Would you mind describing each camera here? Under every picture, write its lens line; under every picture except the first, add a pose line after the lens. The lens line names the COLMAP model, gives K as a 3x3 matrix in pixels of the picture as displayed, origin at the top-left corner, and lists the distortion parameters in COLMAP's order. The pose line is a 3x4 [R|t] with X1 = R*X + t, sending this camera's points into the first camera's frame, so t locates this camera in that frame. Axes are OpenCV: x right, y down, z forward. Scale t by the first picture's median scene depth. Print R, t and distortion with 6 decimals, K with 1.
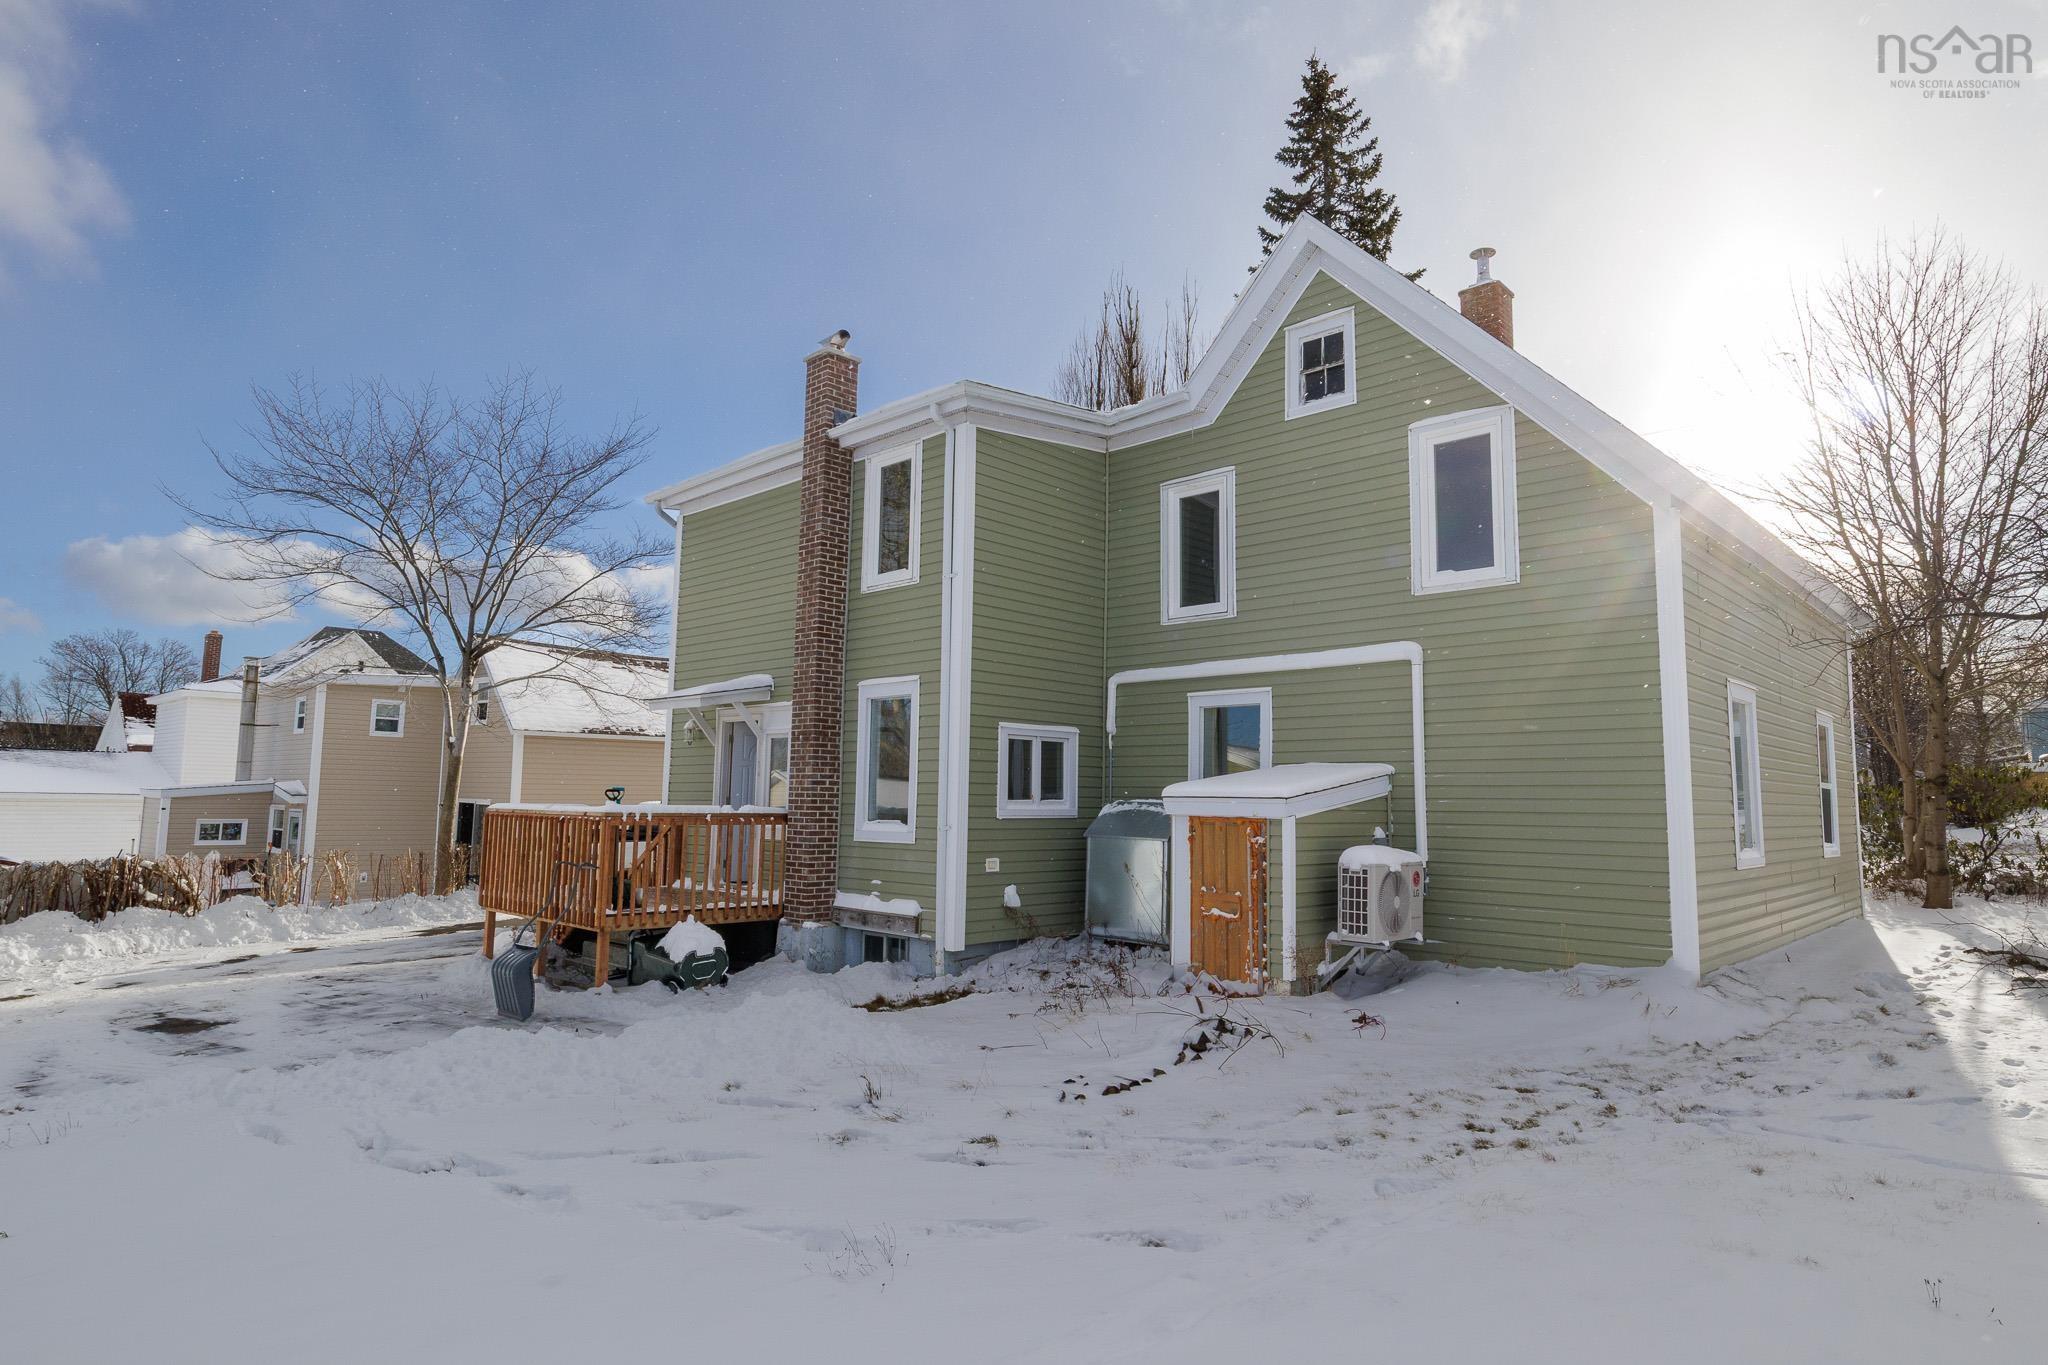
lens RADIAL K [[1129.9, 0, 1025.2], [0, 1129.9, 682.5], [0, 0, 1]] dist [-0.000581, -0.000041]
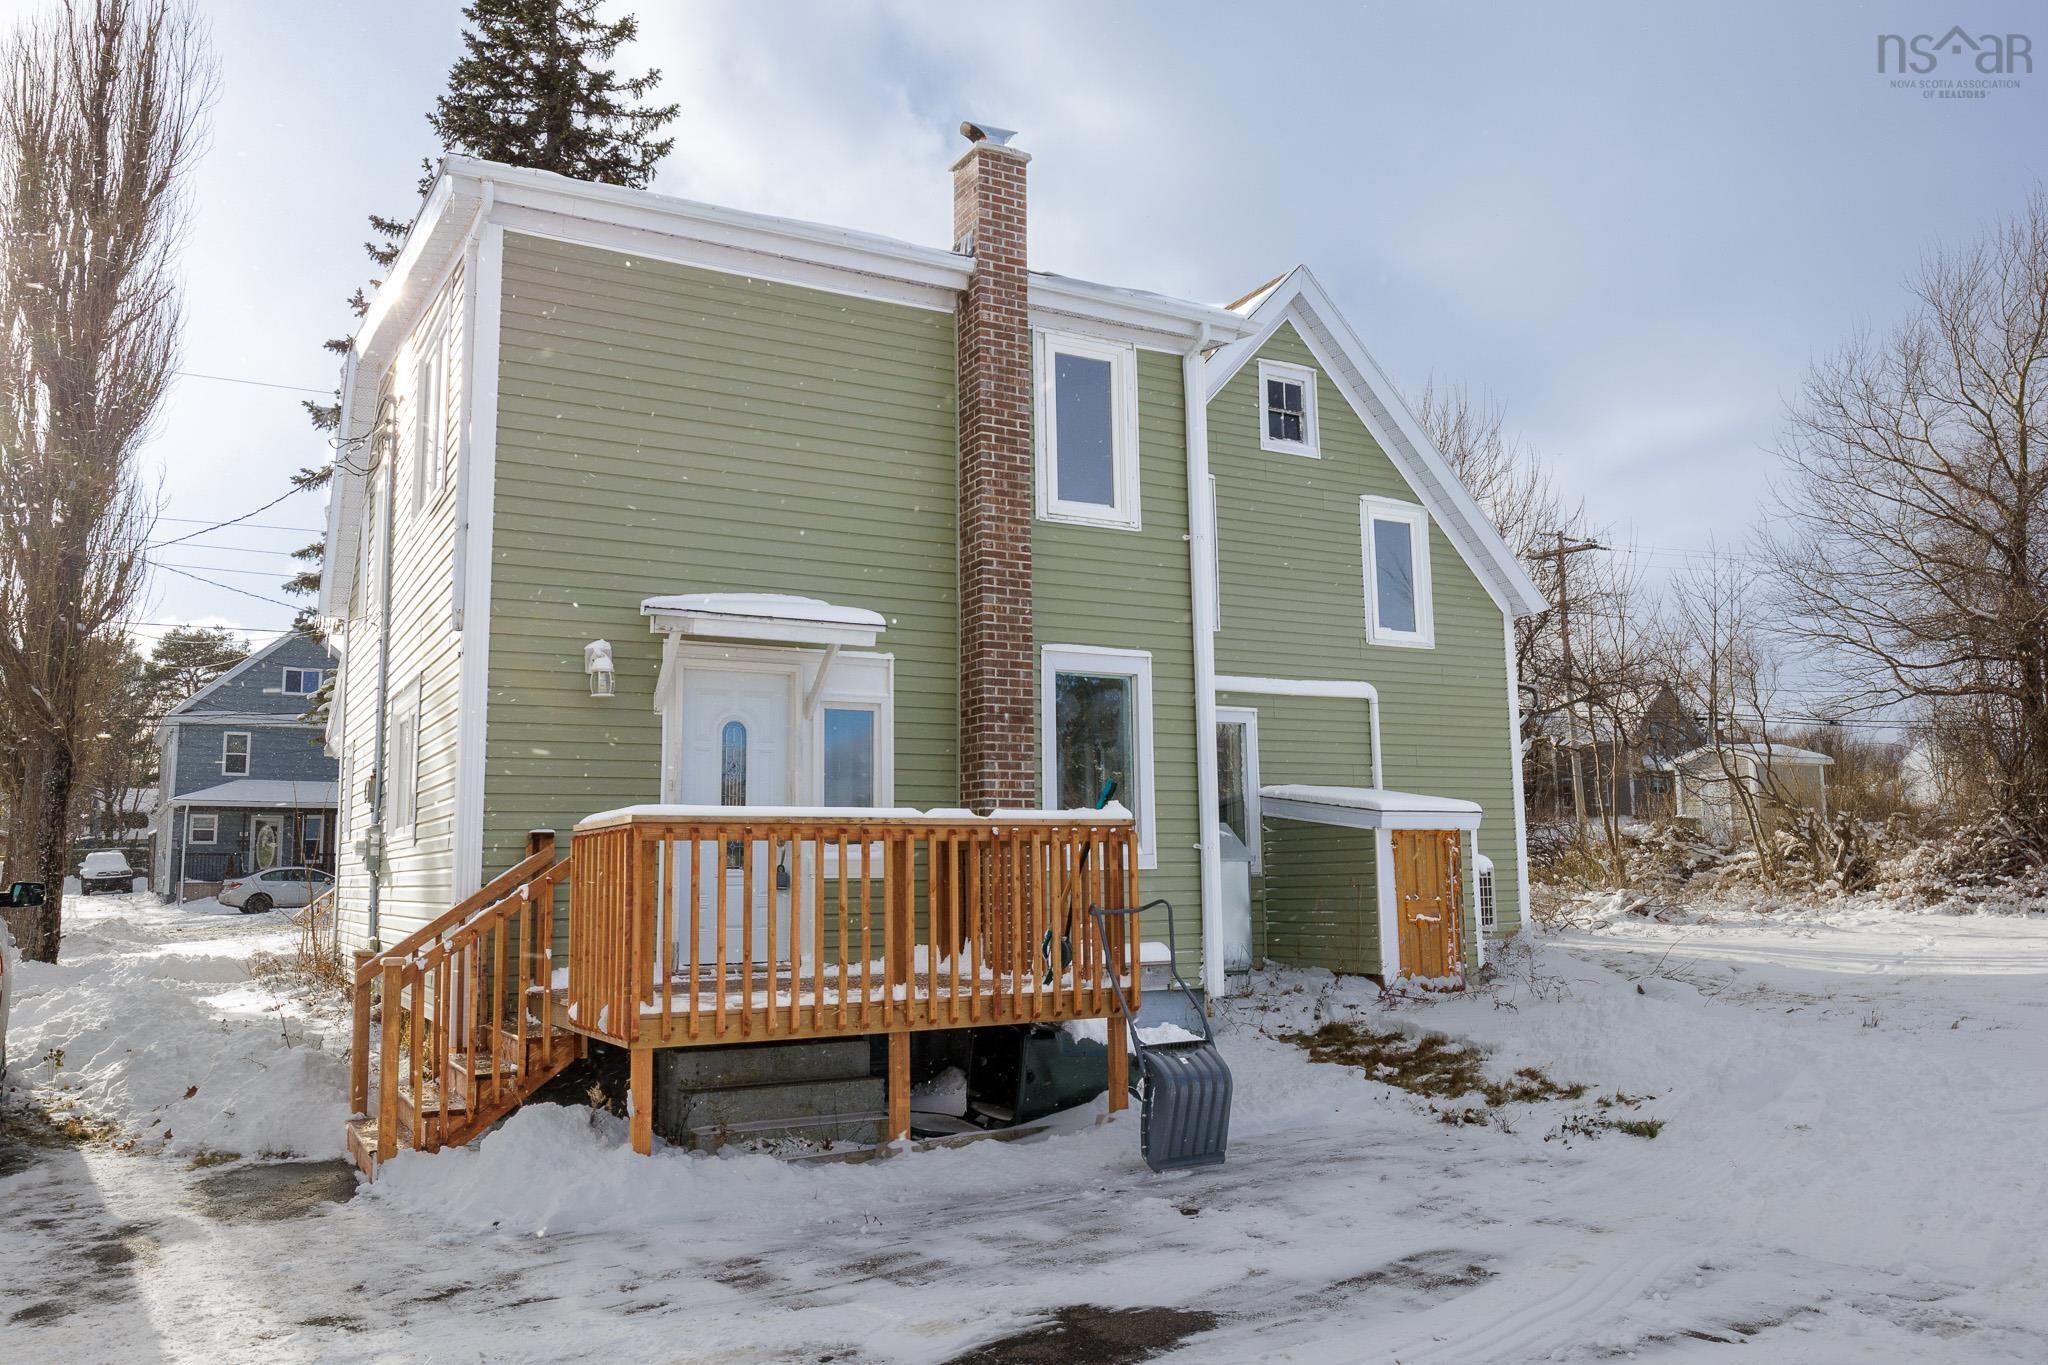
lens RADIAL K [[1561.0, 0, 1023.5], [0, 1561.0, 678.4], [0, 0, 1]] dist [-0.016451, 0.000151]
pose [[0.294946, 0.106958, 0.949509, -1.213544], [-0.089478, 0.992440, -0.084000, 0.118038], [-0.951315, -0.060185, 0.302286, 0.806927]]
